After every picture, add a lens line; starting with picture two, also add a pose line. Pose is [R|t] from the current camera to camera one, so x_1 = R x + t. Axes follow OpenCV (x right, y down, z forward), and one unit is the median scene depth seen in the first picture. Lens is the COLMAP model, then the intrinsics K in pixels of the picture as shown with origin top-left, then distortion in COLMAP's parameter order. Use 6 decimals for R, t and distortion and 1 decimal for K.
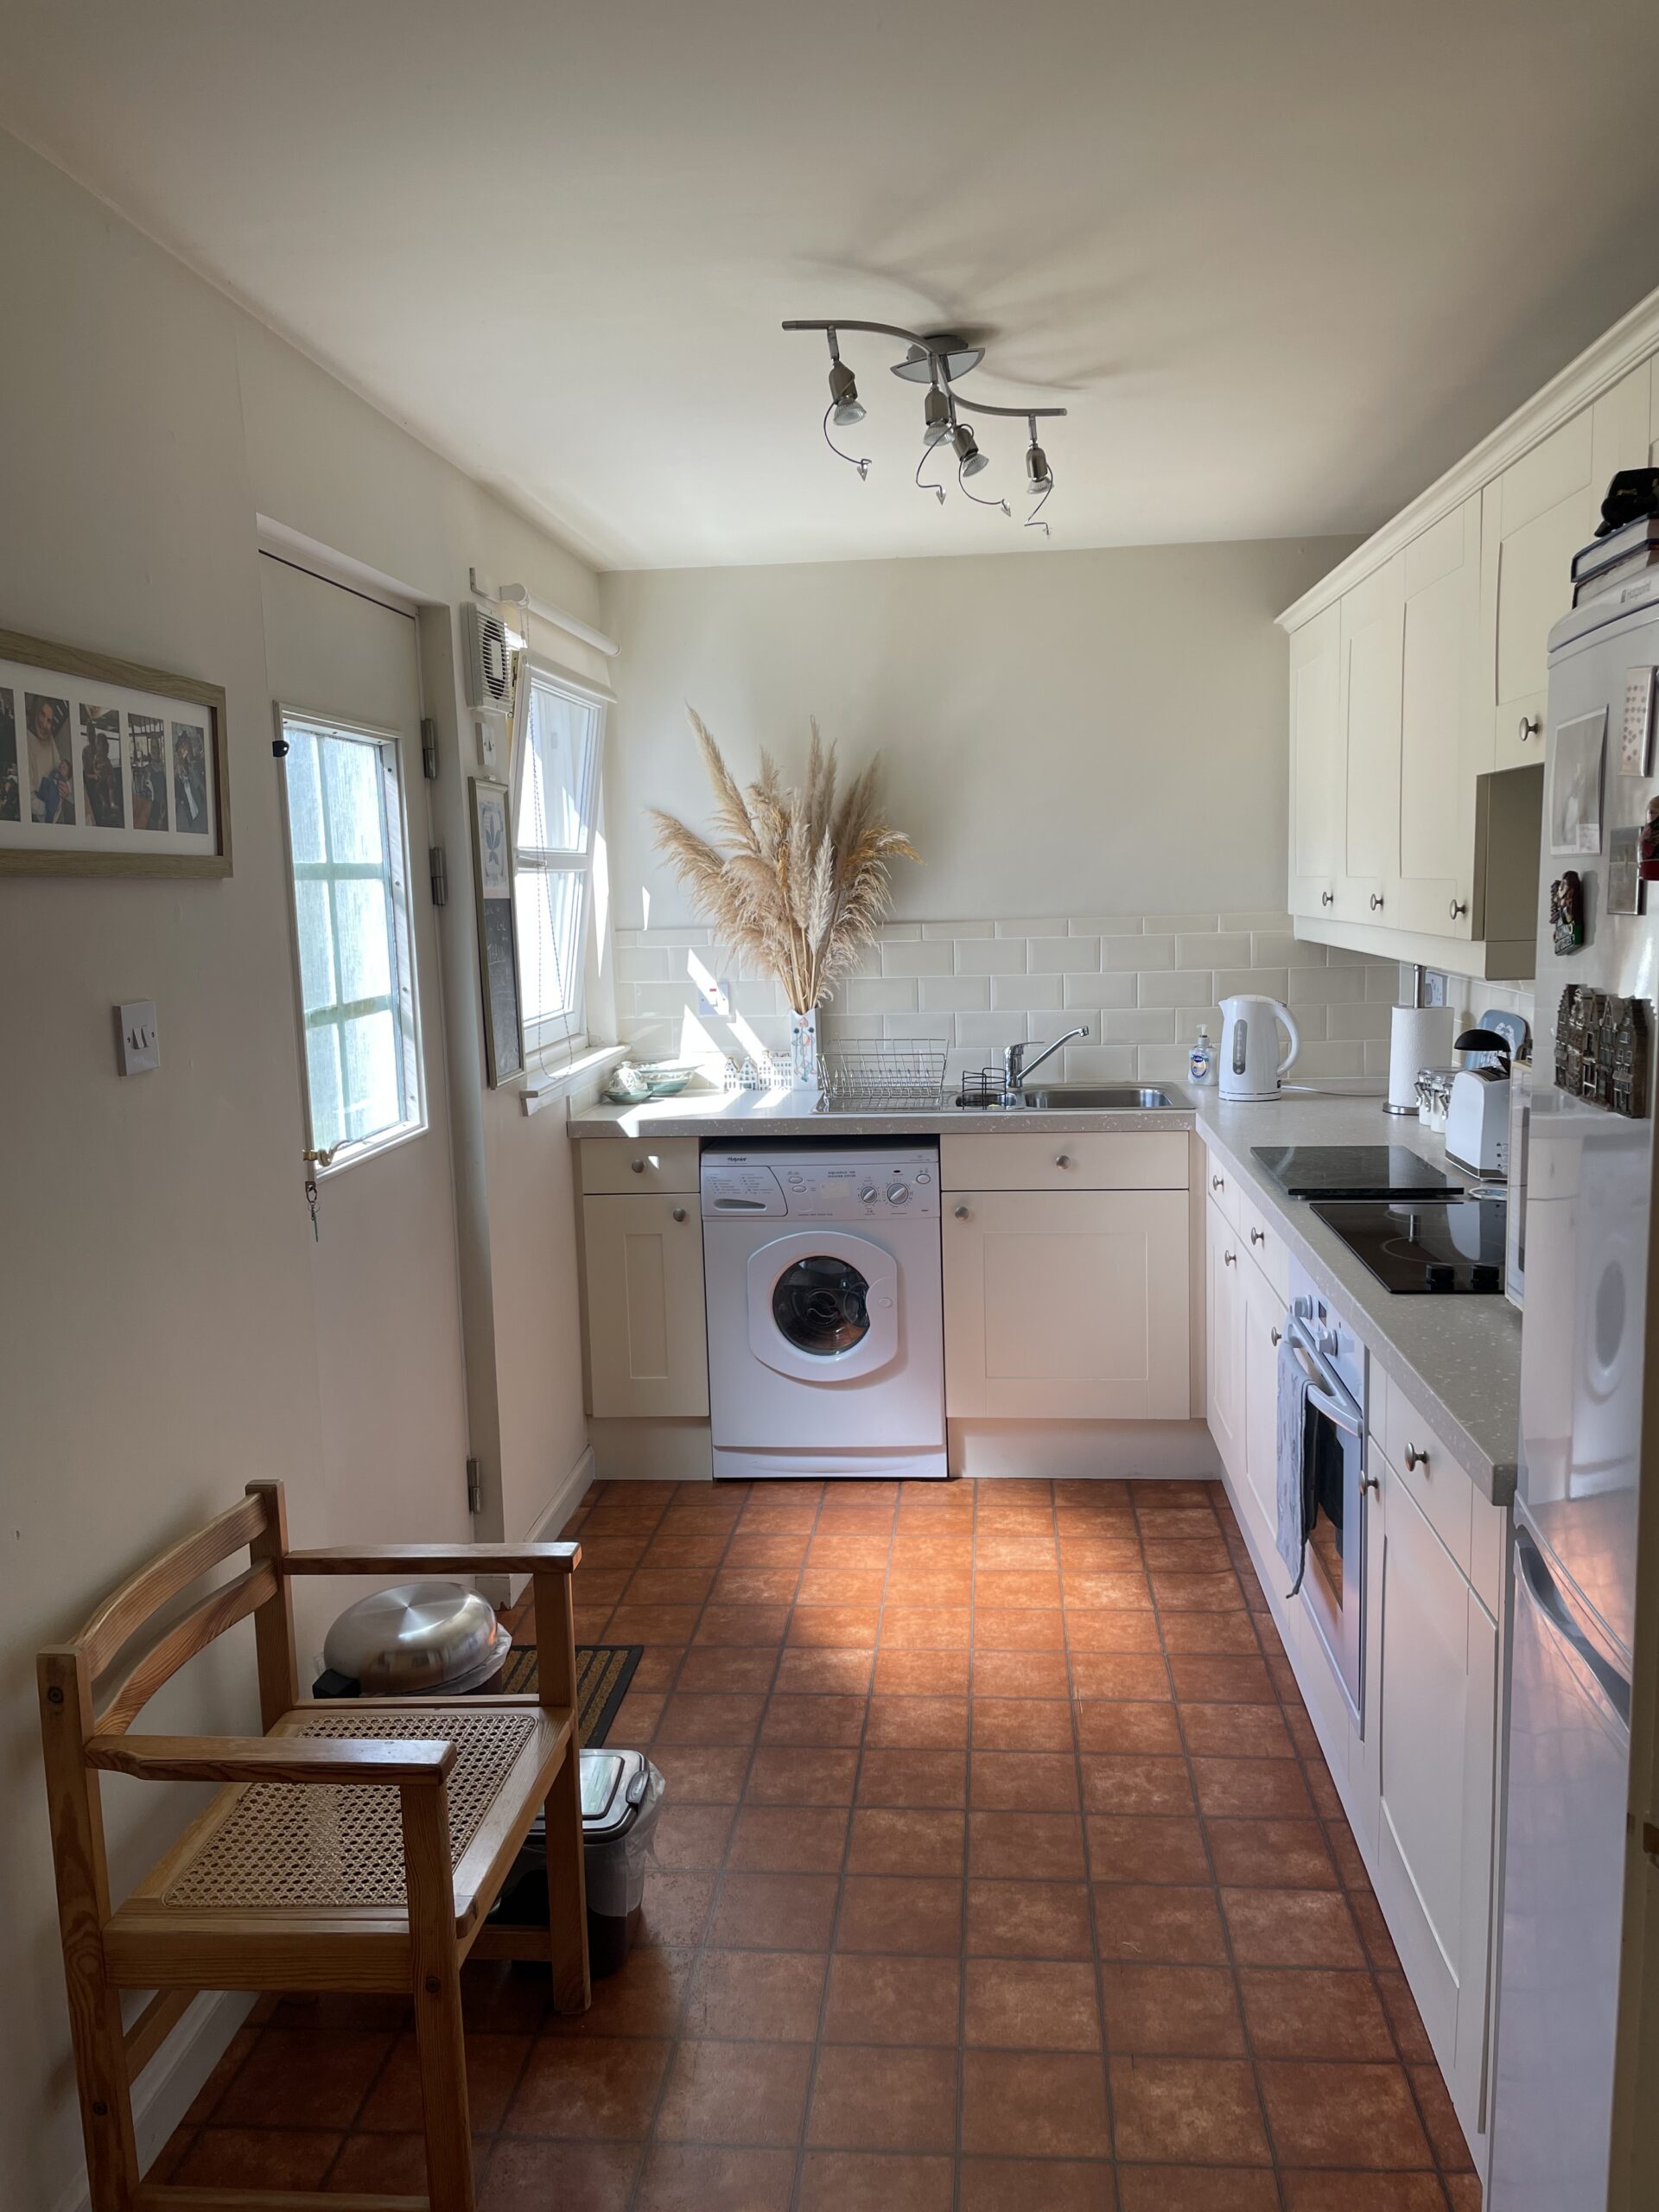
lens RADIAL K [[1672.1, 0, 847.4], [0, 1672.1, 1097.6], [0, 0, 1]] dist [0.093731, -0.123697]
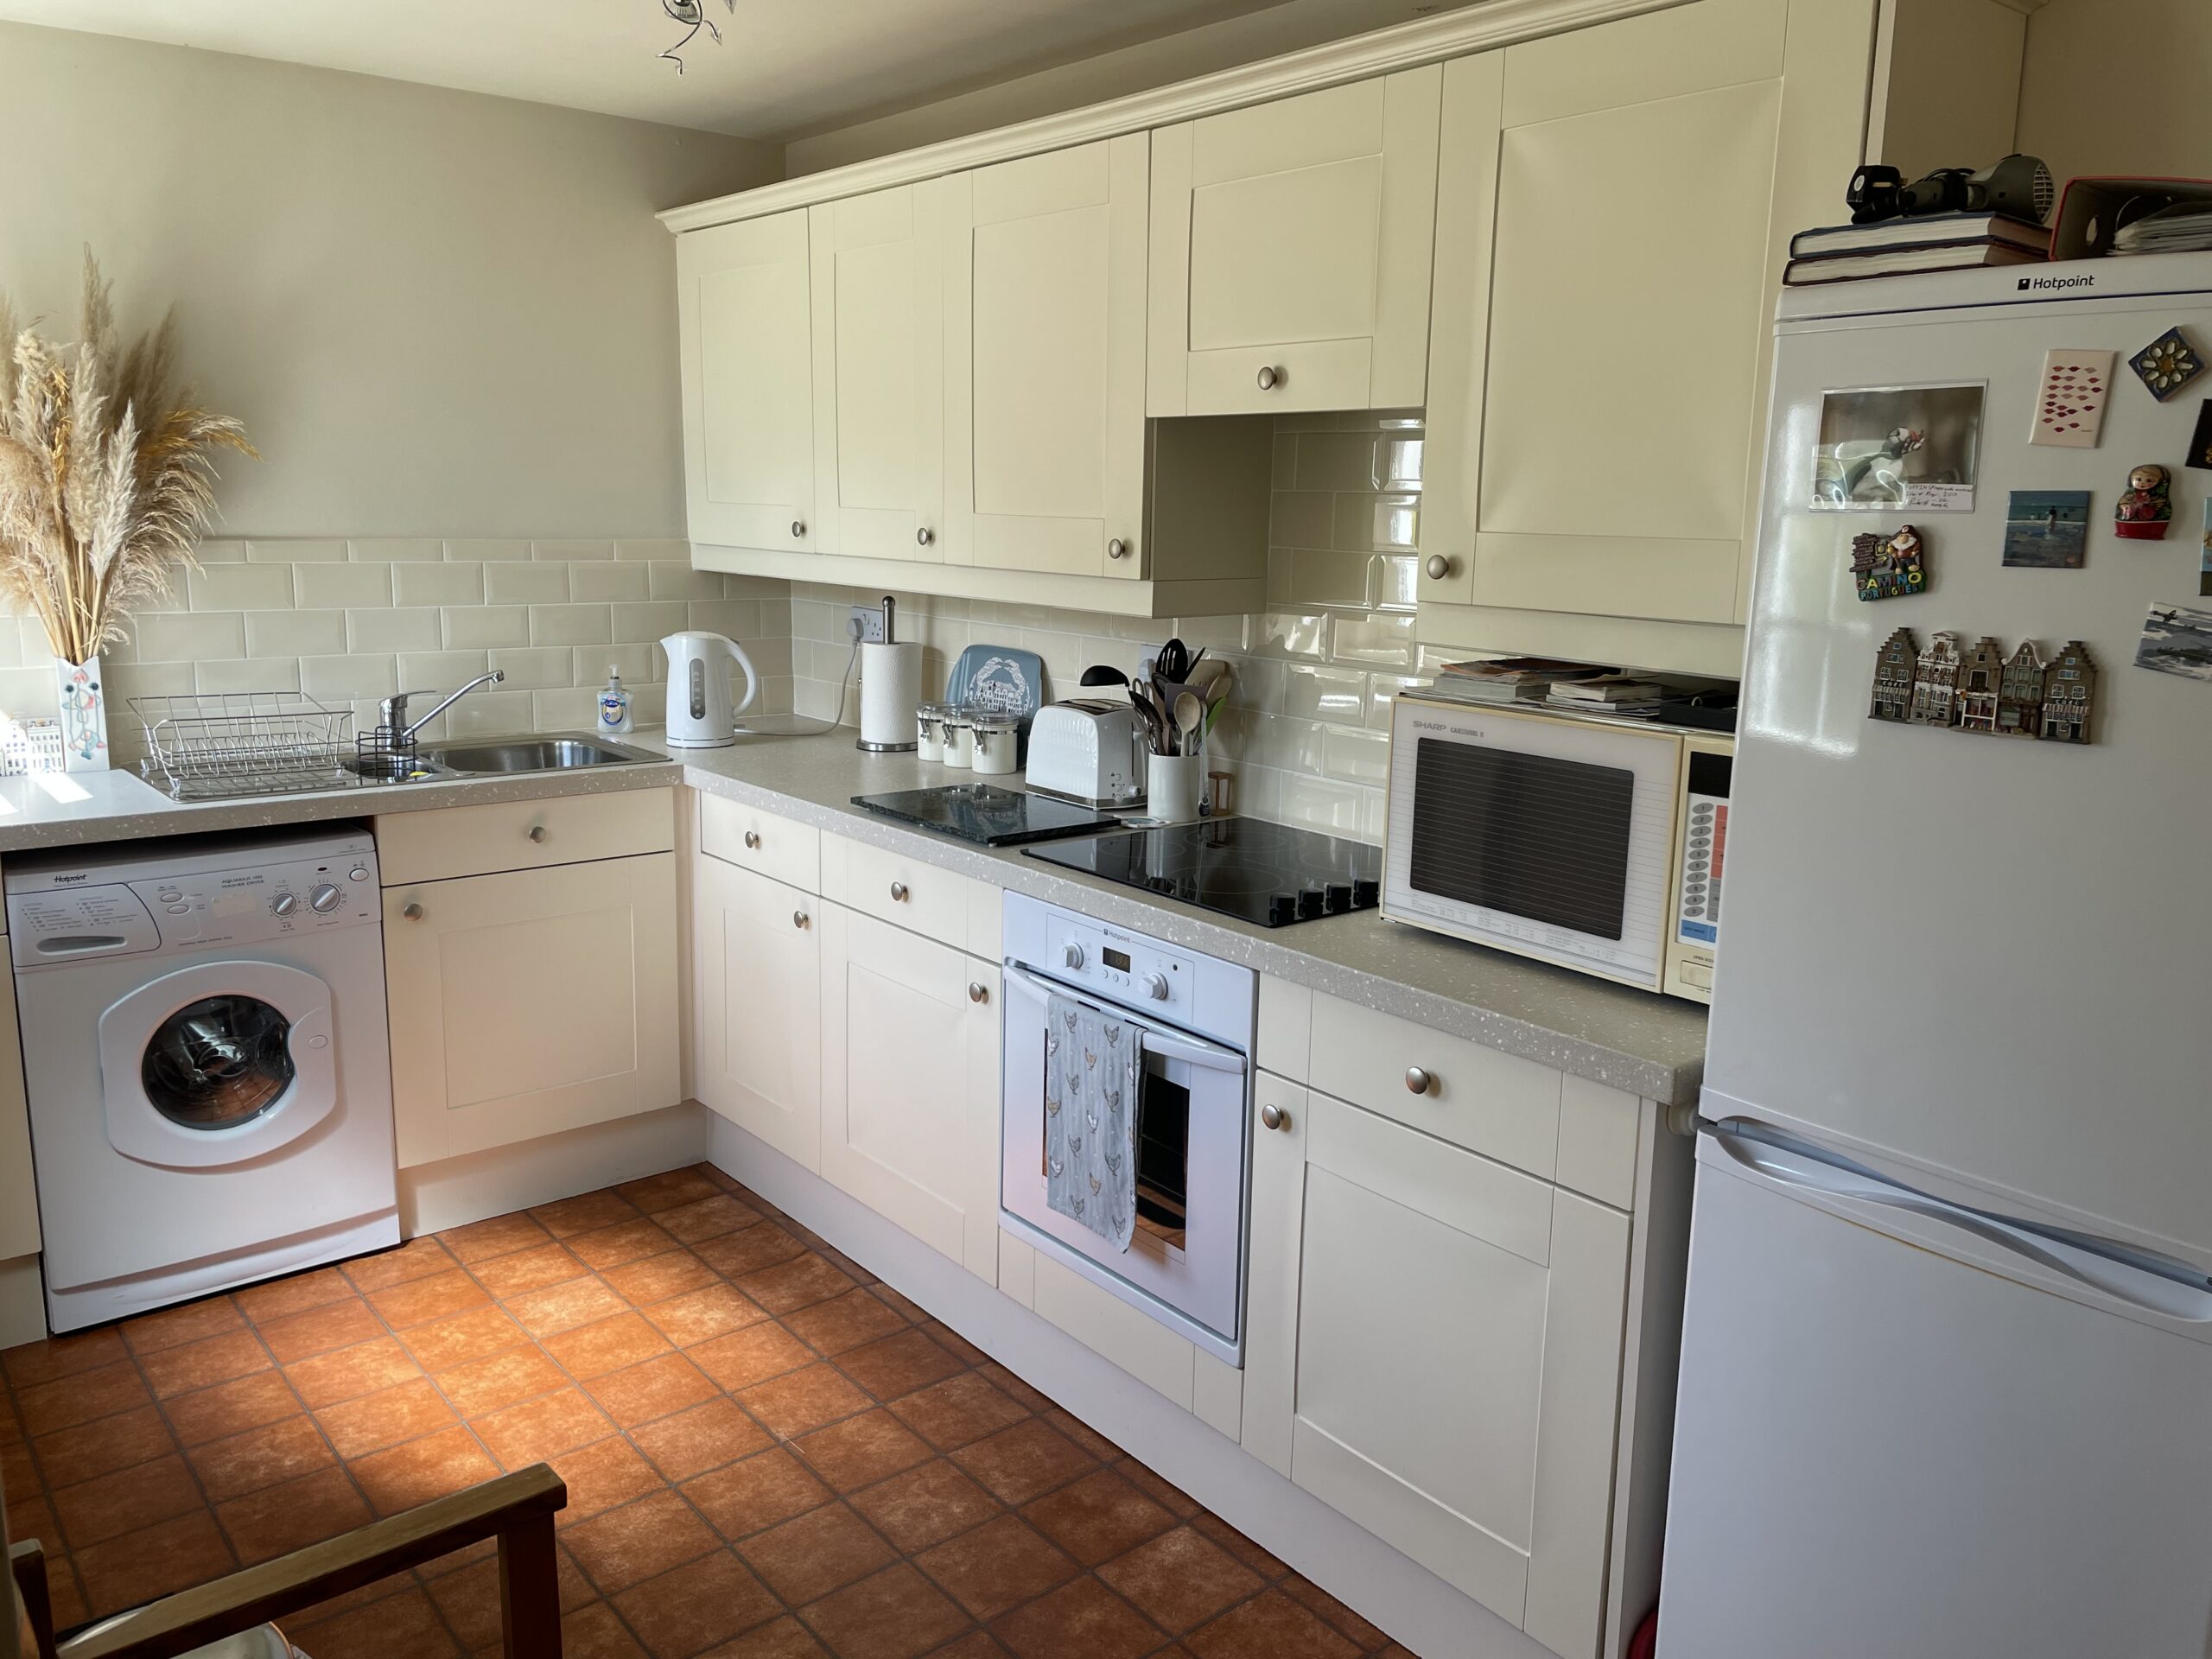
lens RADIAL K [[1672.1, 0, 1104.7], [0, 1672.1, 801.5], [0, 0, 1]] dist [0.093731, -0.123697]
pose [[0.708850, -0.087165, 0.699953, -0.257787], [0.053927, 0.996128, 0.069435, -0.021098], [-0.703295, -0.011472, 0.710806, 0.202091]]
